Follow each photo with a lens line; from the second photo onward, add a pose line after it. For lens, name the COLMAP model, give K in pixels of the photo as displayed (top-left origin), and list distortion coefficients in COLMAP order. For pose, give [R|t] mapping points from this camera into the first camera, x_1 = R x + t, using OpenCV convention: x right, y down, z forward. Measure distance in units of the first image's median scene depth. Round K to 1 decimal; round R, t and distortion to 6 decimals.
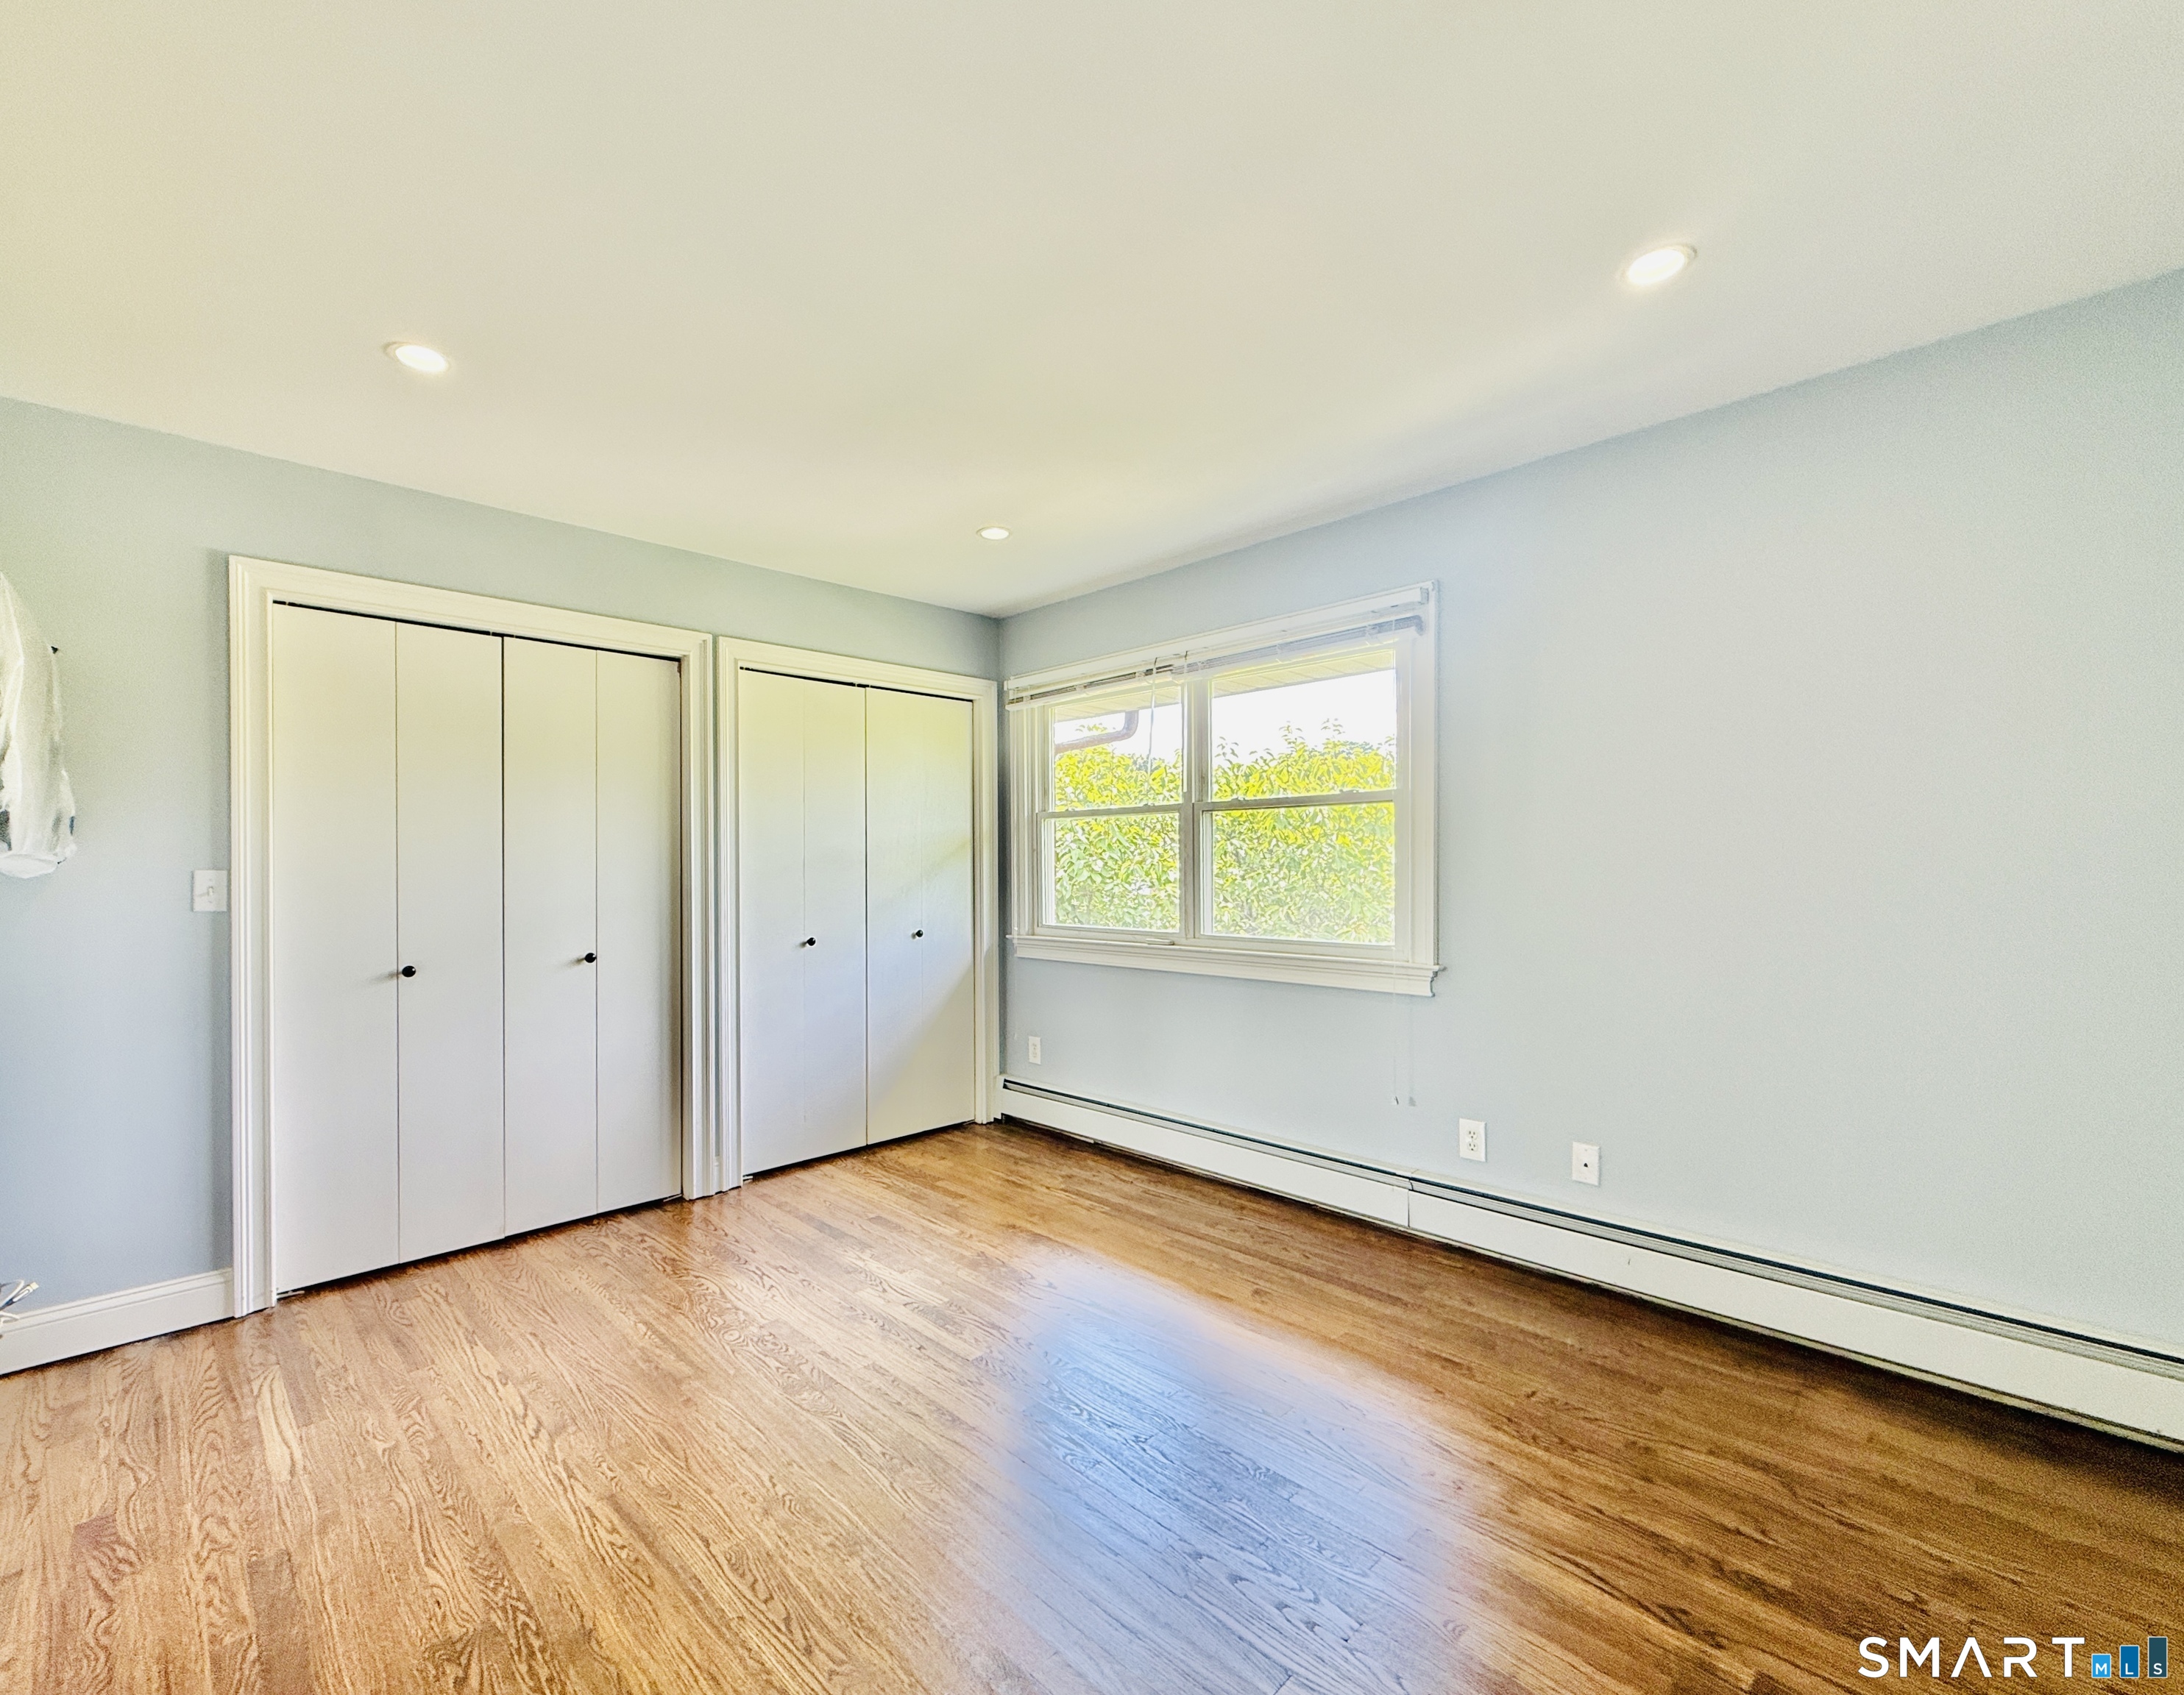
lens RADIAL K [[935.2, 0, 1092.0], [0, 935.2, 847.5], [0, 0, 1]] dist [0.000065, -0.000043]
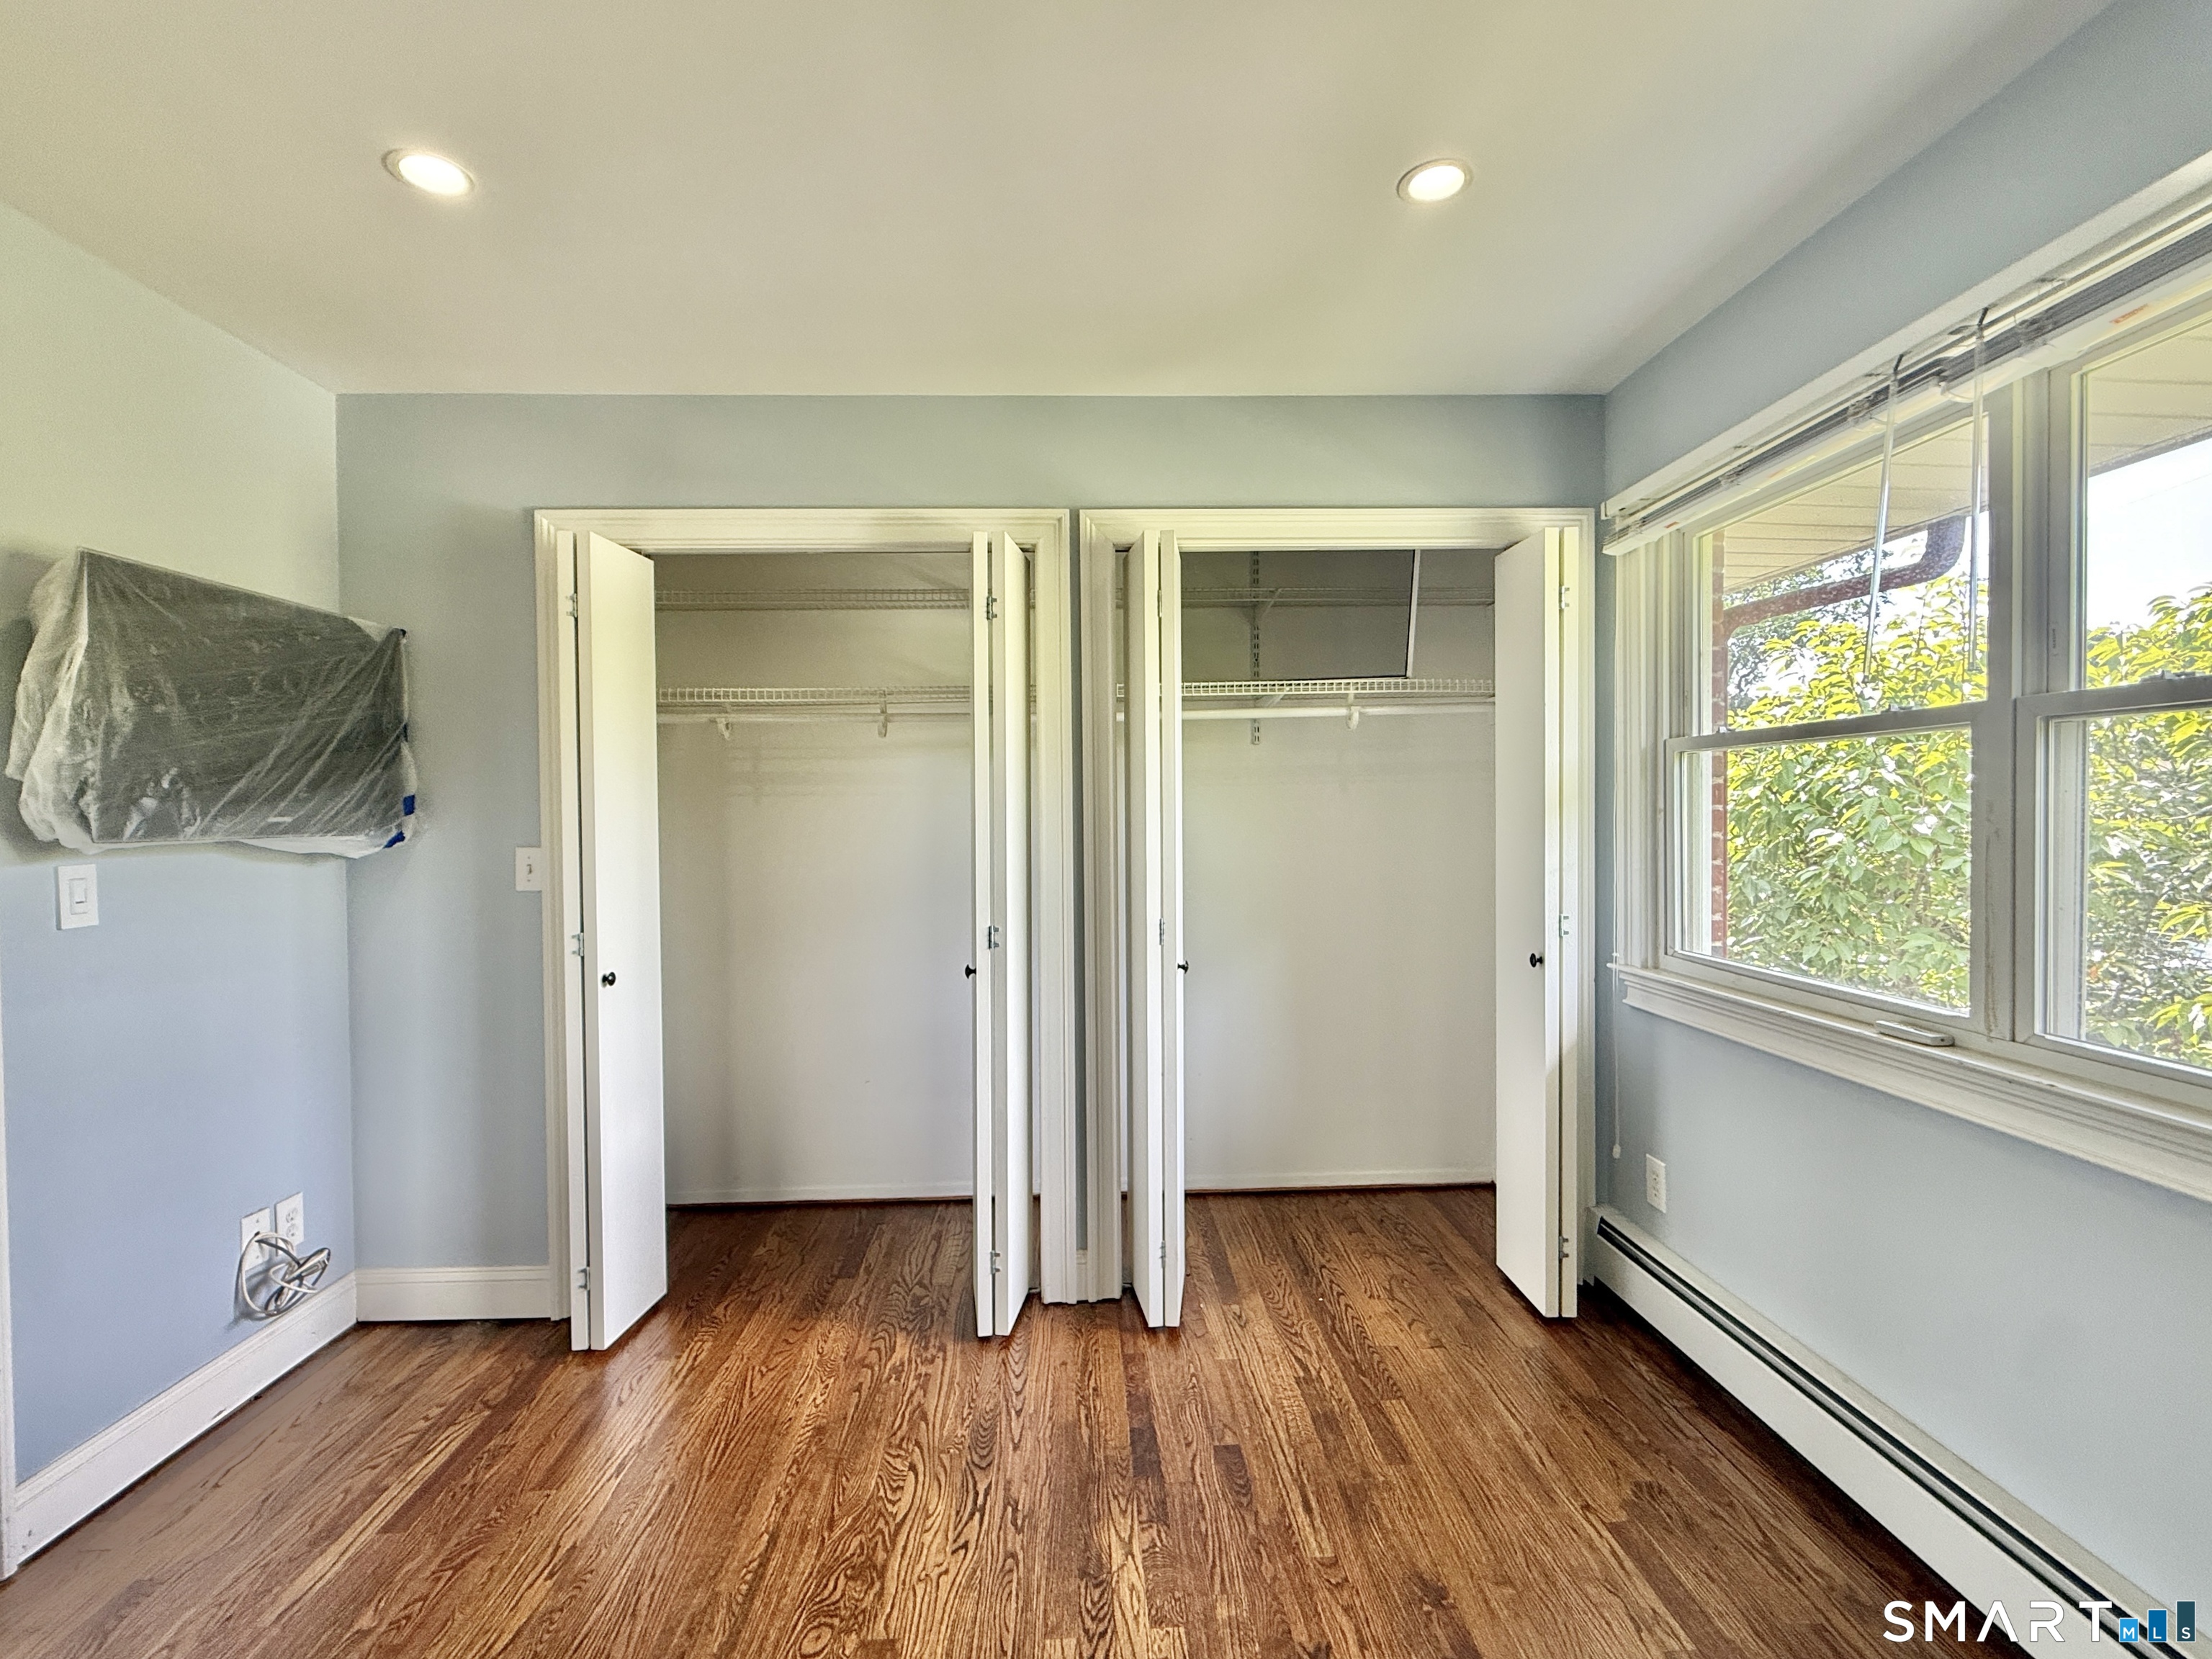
lens RADIAL K [[1011.9, 0, 1102.8], [0, 1011.9, 822.8], [0, 0, 1]] dist [-0.002074, -0.000449]
pose [[0.727236, 0.007300, -0.686349, 0.124804], [0.016197, 0.999482, 0.027792, -0.013124], [0.686197, -0.031329, 0.726741, 0.434925]]
